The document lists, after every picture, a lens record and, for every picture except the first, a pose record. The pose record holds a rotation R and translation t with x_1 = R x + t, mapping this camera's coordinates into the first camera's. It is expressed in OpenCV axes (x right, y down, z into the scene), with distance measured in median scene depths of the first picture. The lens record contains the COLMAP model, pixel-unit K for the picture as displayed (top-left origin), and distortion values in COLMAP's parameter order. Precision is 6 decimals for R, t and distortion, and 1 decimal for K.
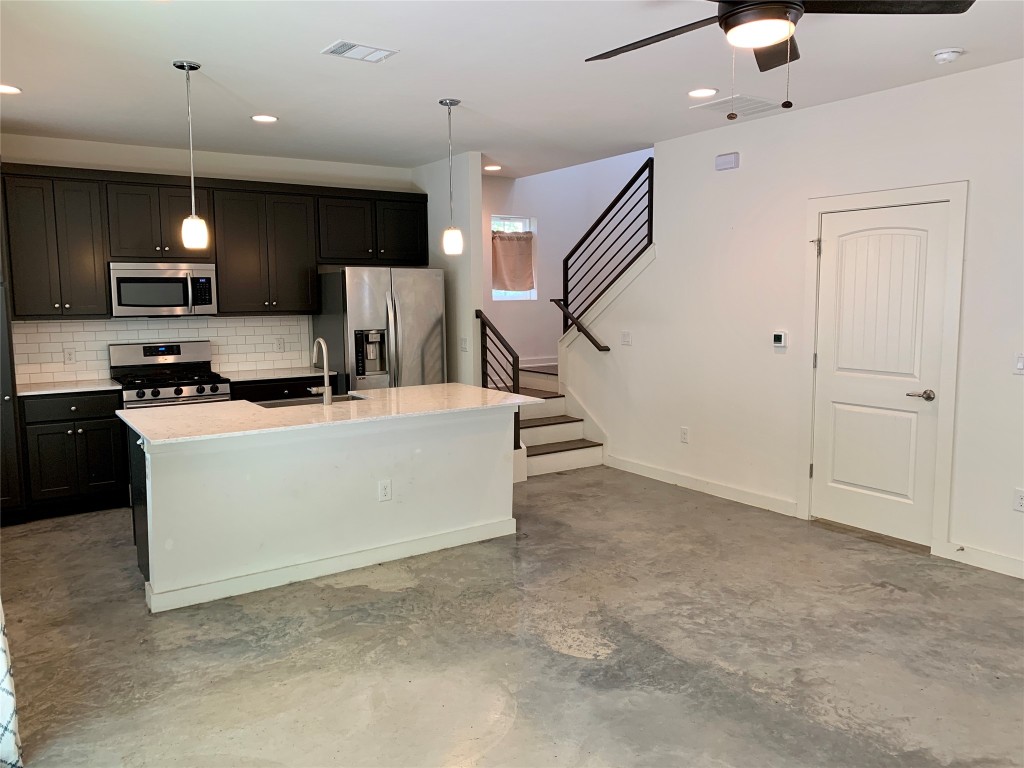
lens RADIAL K [[780.1, 0, 504.3], [0, 780.1, 382.5], [0, 0, 1]] dist [0.044304, -0.047370]
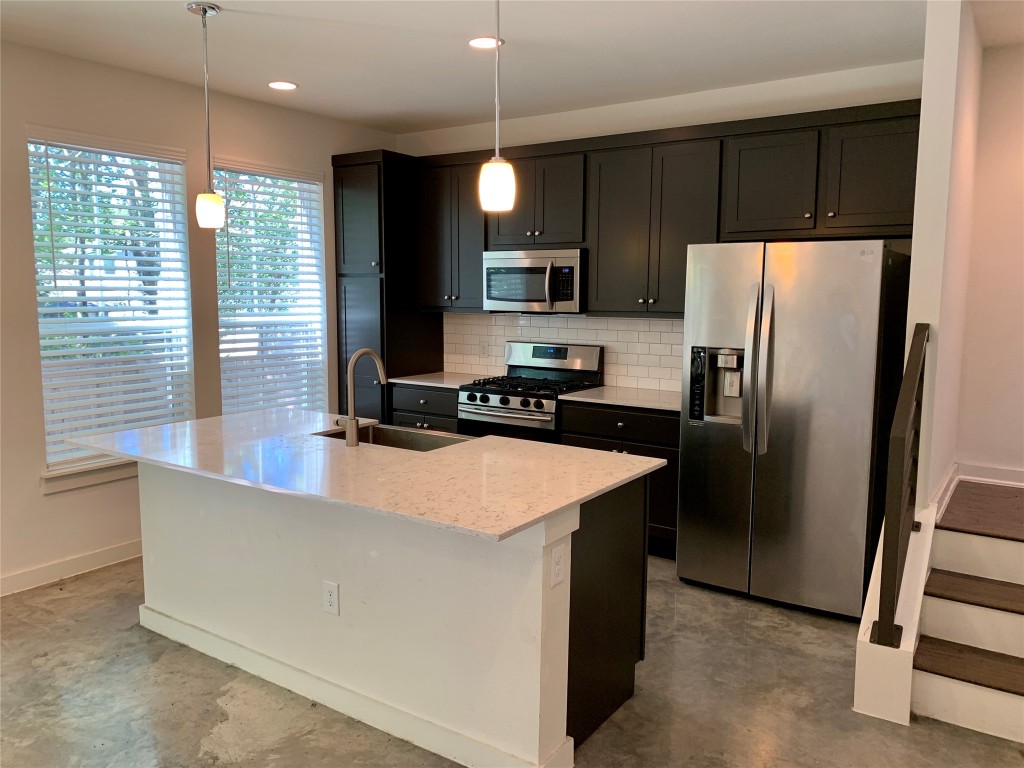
lens RADIAL K [[780.1, 0, 509.5], [0, 780.1, 381.5], [0, 0, 1]] dist [0.044304, -0.047370]
pose [[0.375505, 0.122143, -0.918737, 0.462672], [-0.116370, 0.989647, 0.084008, -0.104388], [0.919486, 0.075368, 0.385831, 0.871794]]
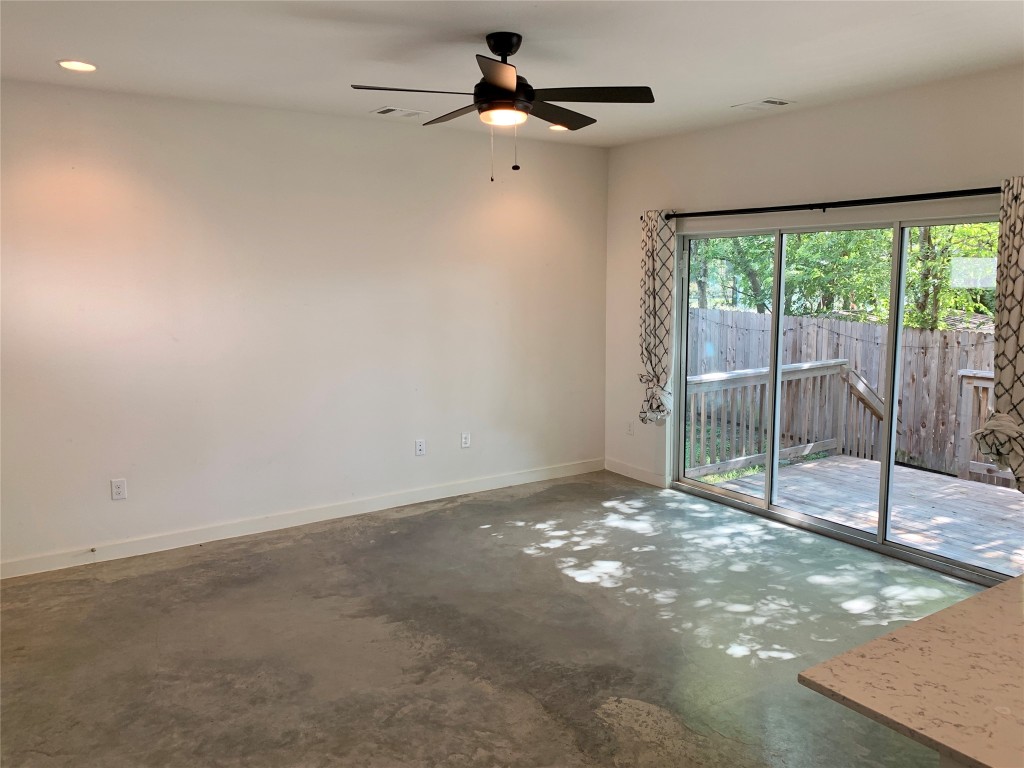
lens RADIAL K [[780.1, 0, 508.3], [0, 780.1, 376.4], [0, 0, 1]] dist [0.044304, -0.047370]
pose [[-0.999881, 0.015246, 0.002510, 0.177525], [0.015404, 0.971007, 0.238556, -0.183100], [0.001200, 0.238566, -0.971125, 1.345097]]
